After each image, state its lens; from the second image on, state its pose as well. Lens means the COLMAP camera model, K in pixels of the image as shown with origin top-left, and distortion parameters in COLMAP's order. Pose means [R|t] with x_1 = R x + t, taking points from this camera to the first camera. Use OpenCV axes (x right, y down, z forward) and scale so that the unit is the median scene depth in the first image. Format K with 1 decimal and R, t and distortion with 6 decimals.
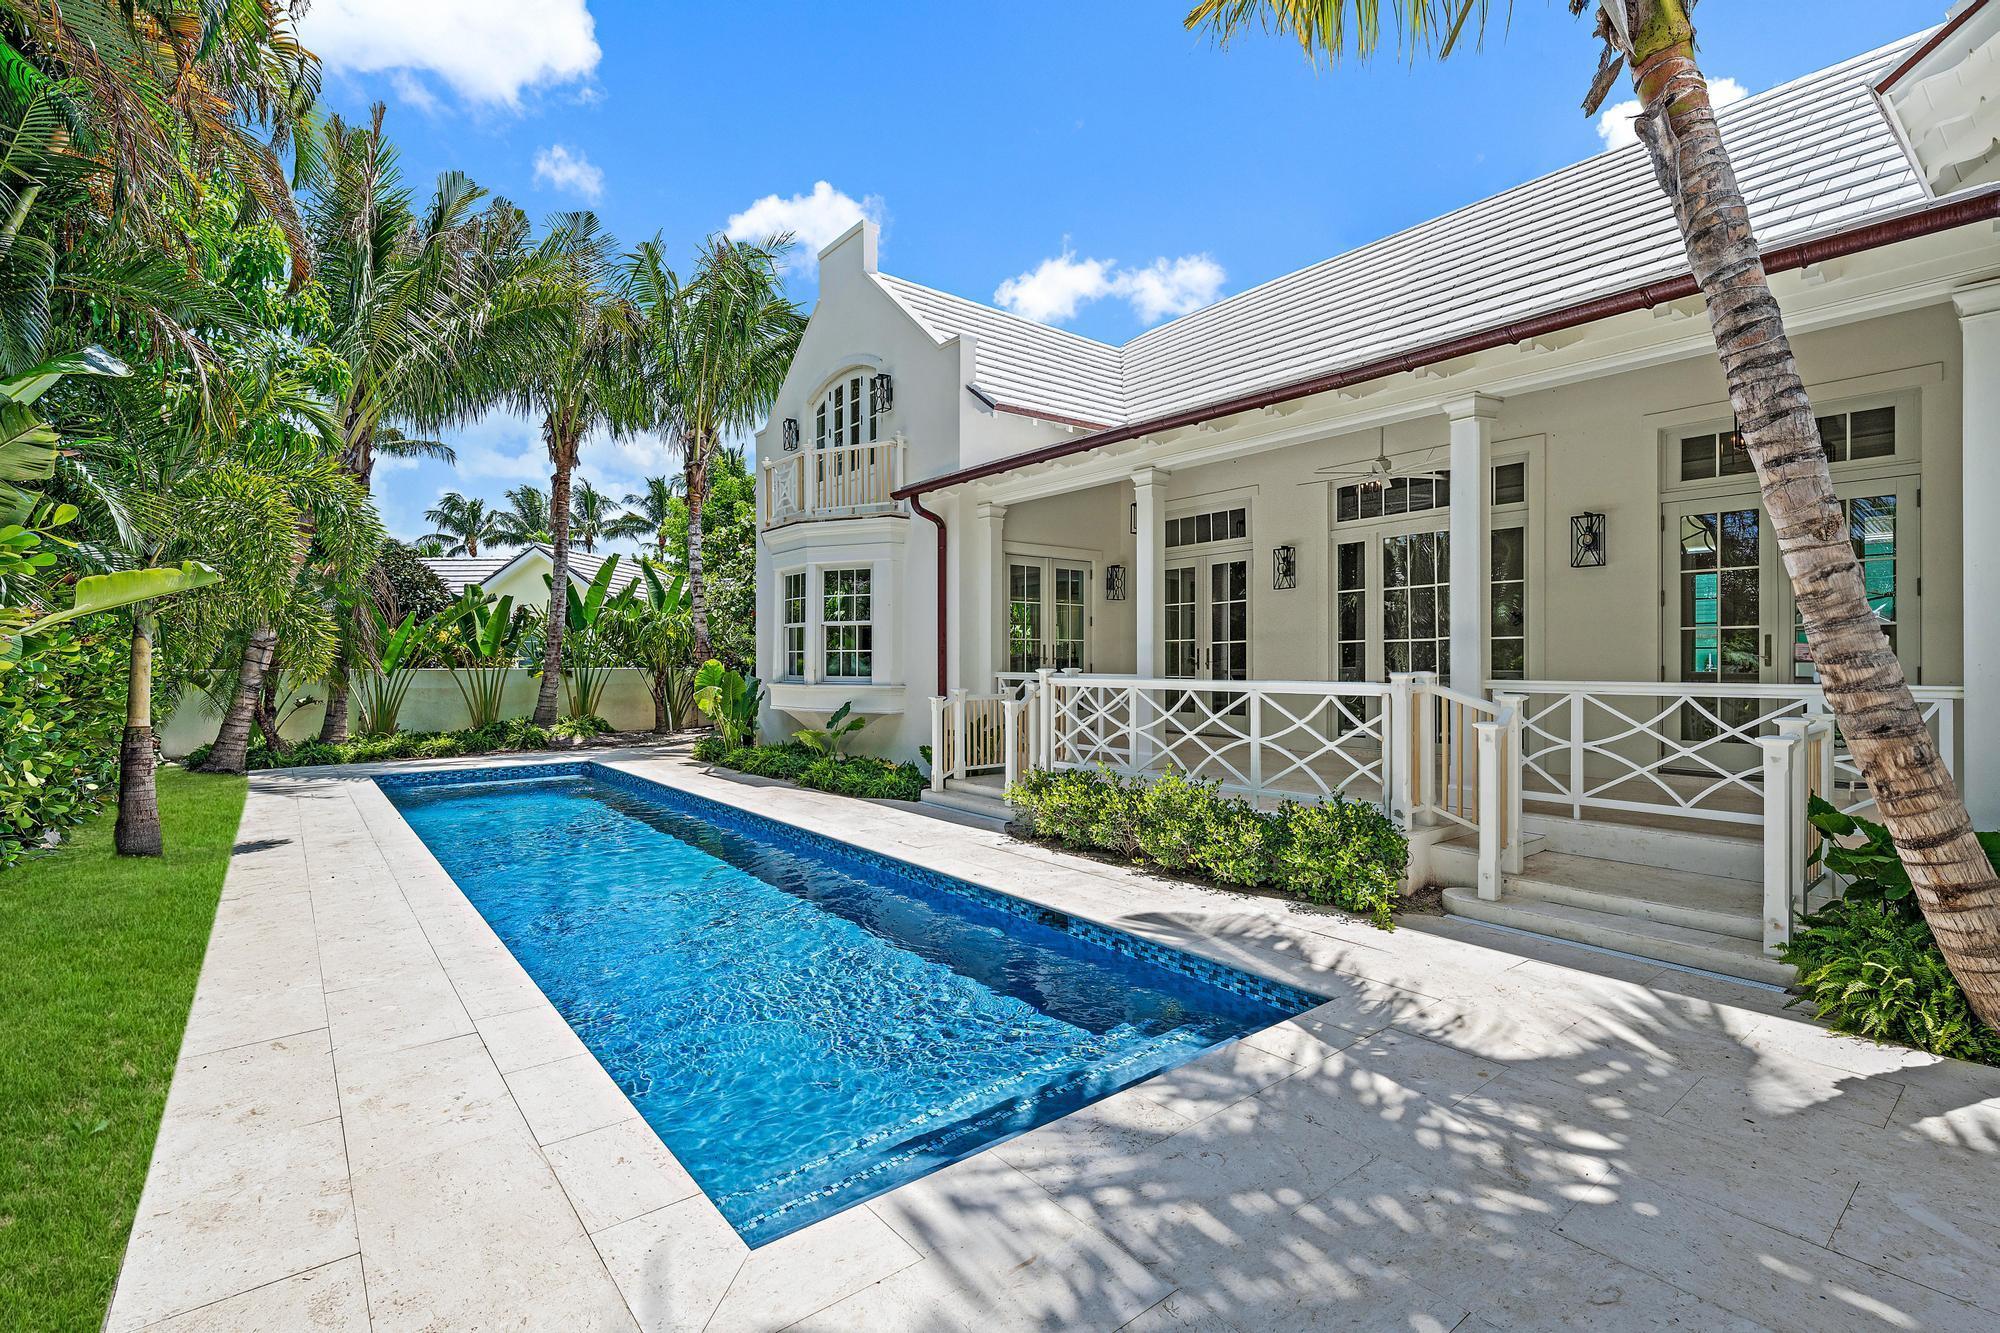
lens RADIAL K [[904.5, 0, 997.1], [0, 904.5, 664.1], [0, 0, 1]] dist [-0.001768, -0.000652]
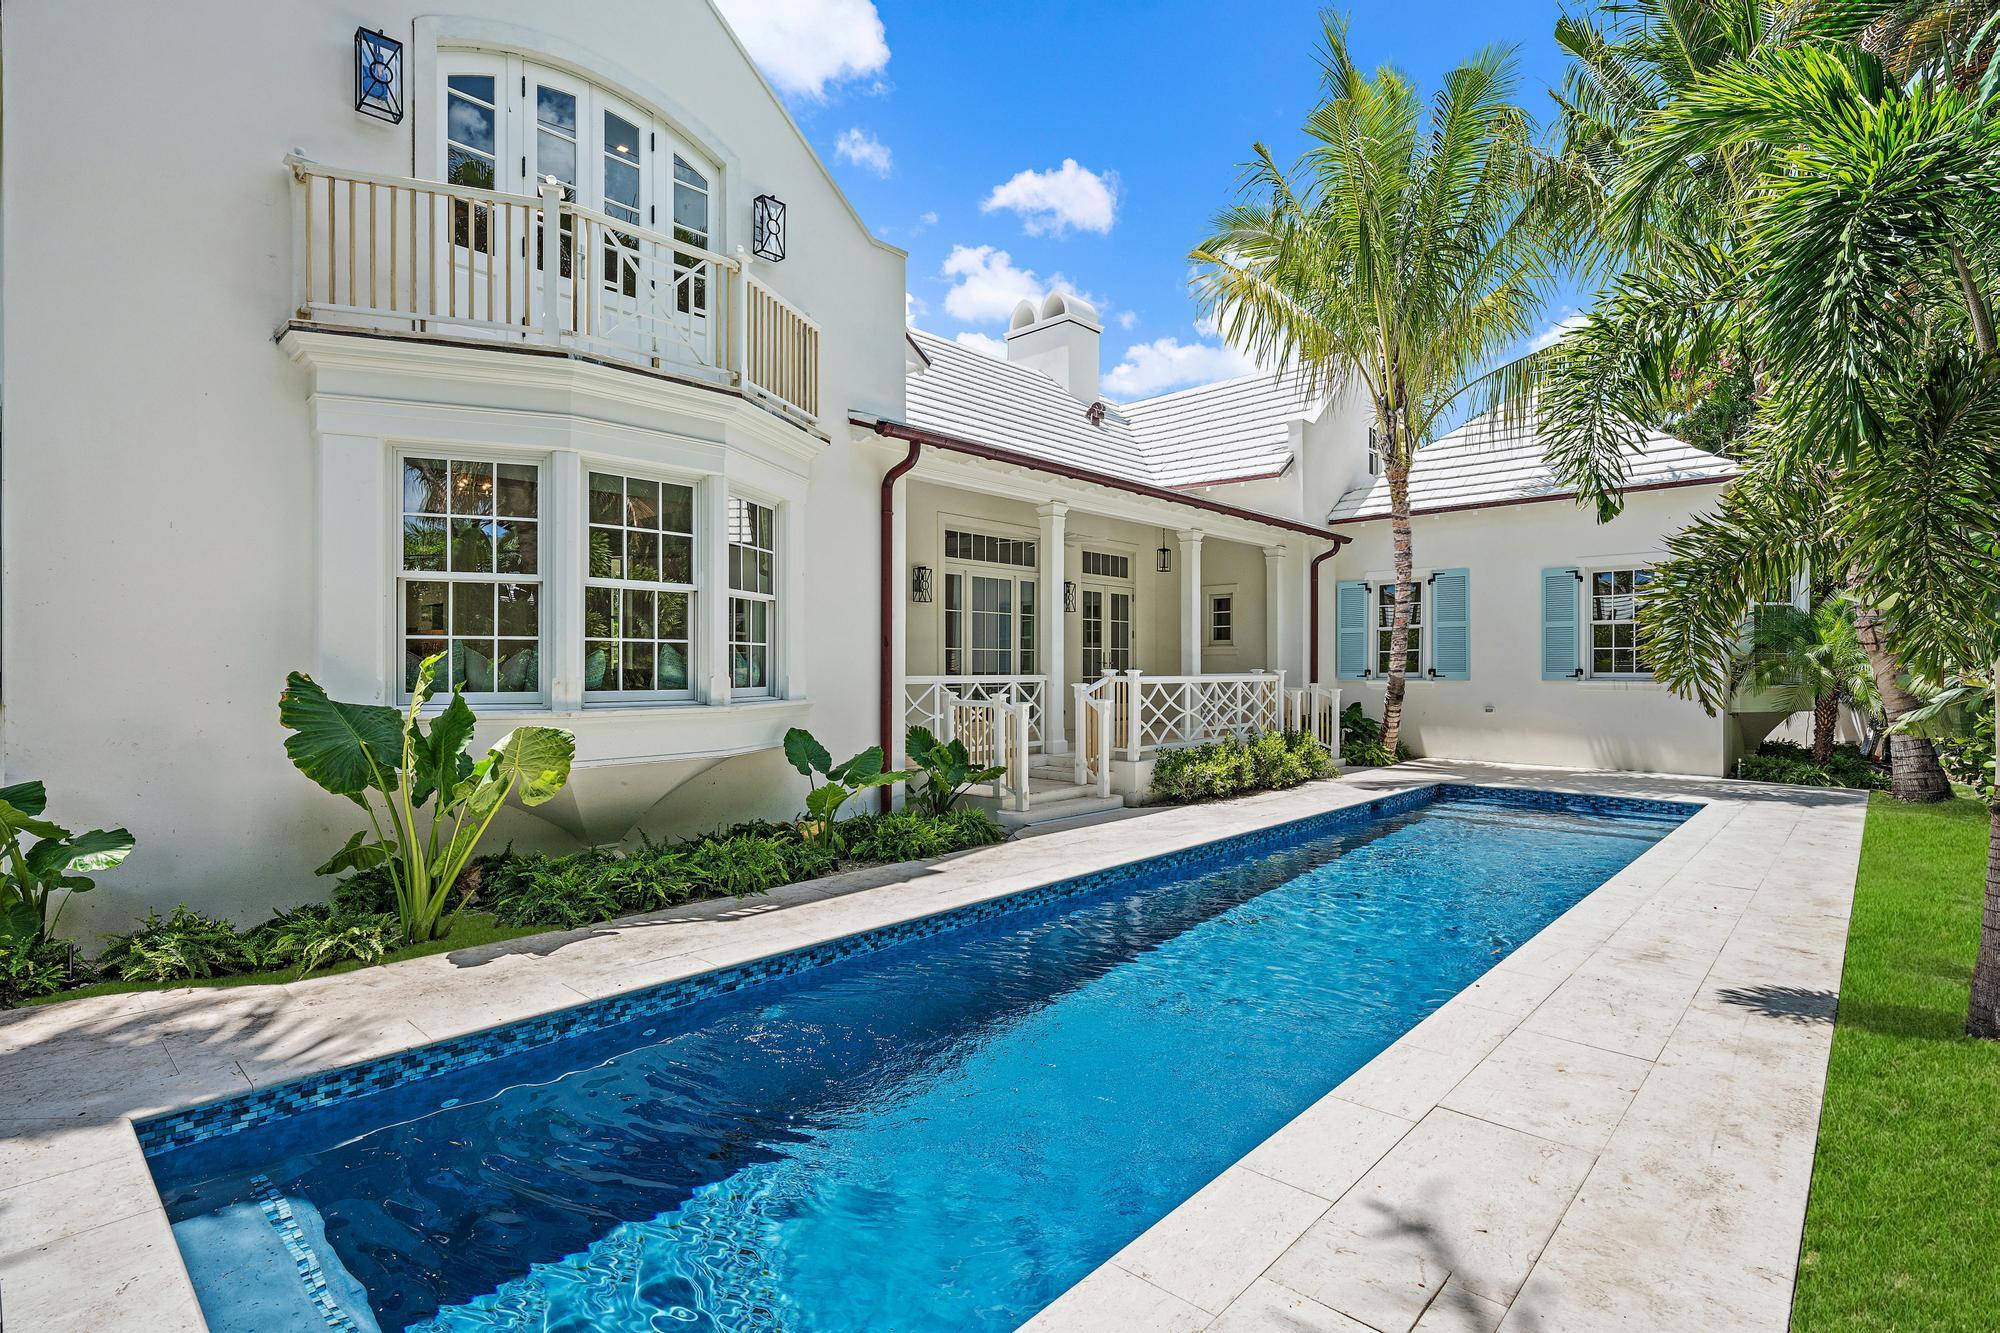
lens RADIAL K [[960.6, 0, 993.6], [0, 960.6, 664.4], [0, 0, 1]] dist [-0.002488, 0.000234]
pose [[-0.156162, -0.002025, 0.987729, -1.182402], [-0.001452, 0.999997, 0.001820, -0.004011], [-0.987730, -0.001150, -0.156165, 1.408192]]
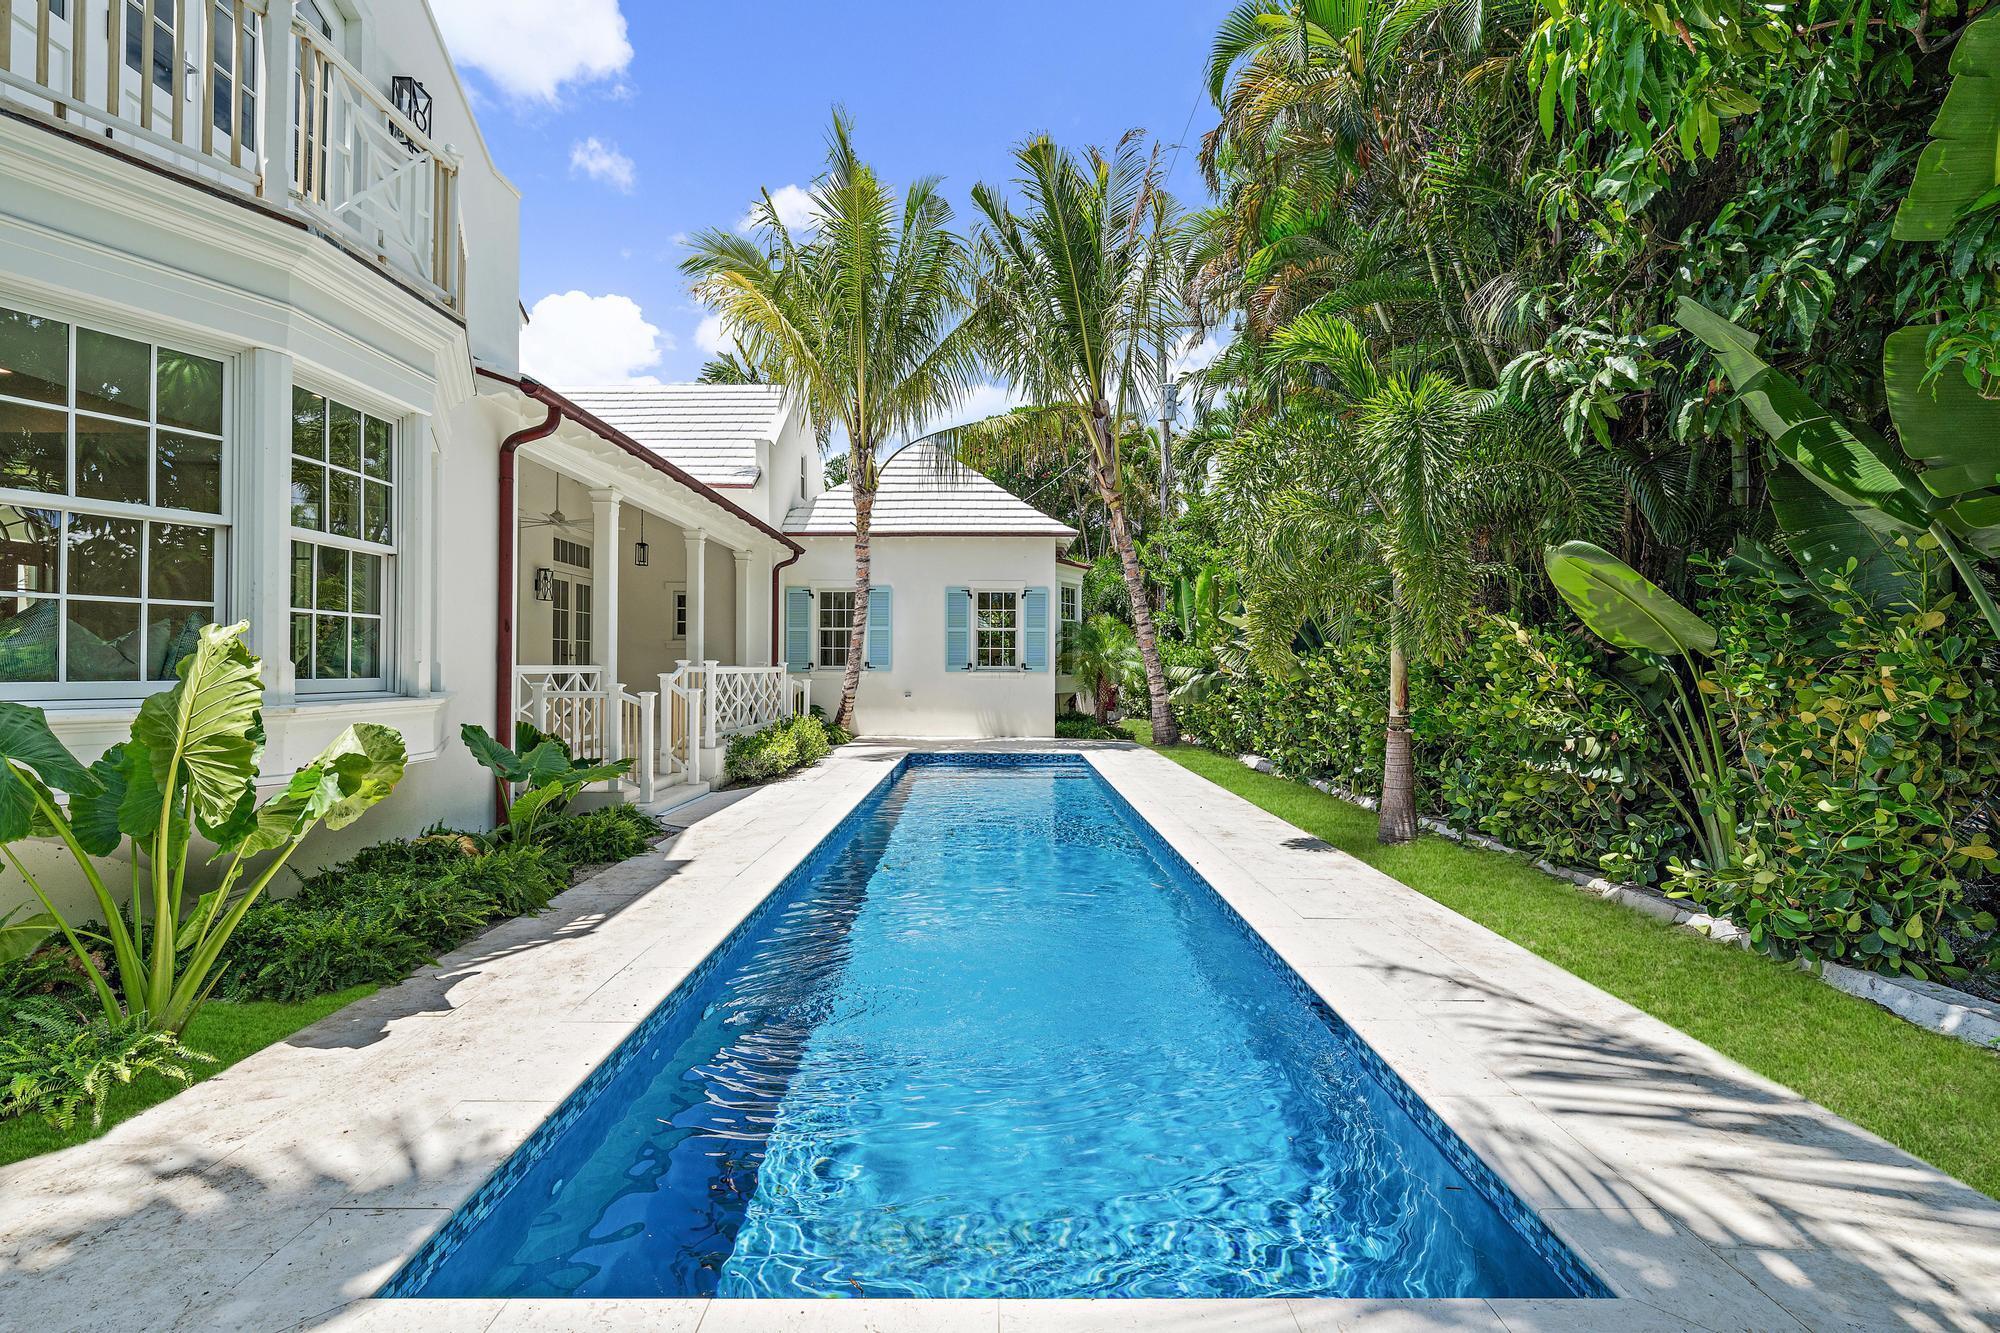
lens RADIAL K [[904.5, 0, 998.4], [0, 904.5, 667.7], [0, 0, 1]] dist [-0.001768, -0.000652]
pose [[-0.788474, -0.009484, 0.614995, -1.076606], [-0.008421, 0.999954, 0.004624, 0.003264], [-0.615010, -0.001533, -0.788518, 1.672286]]
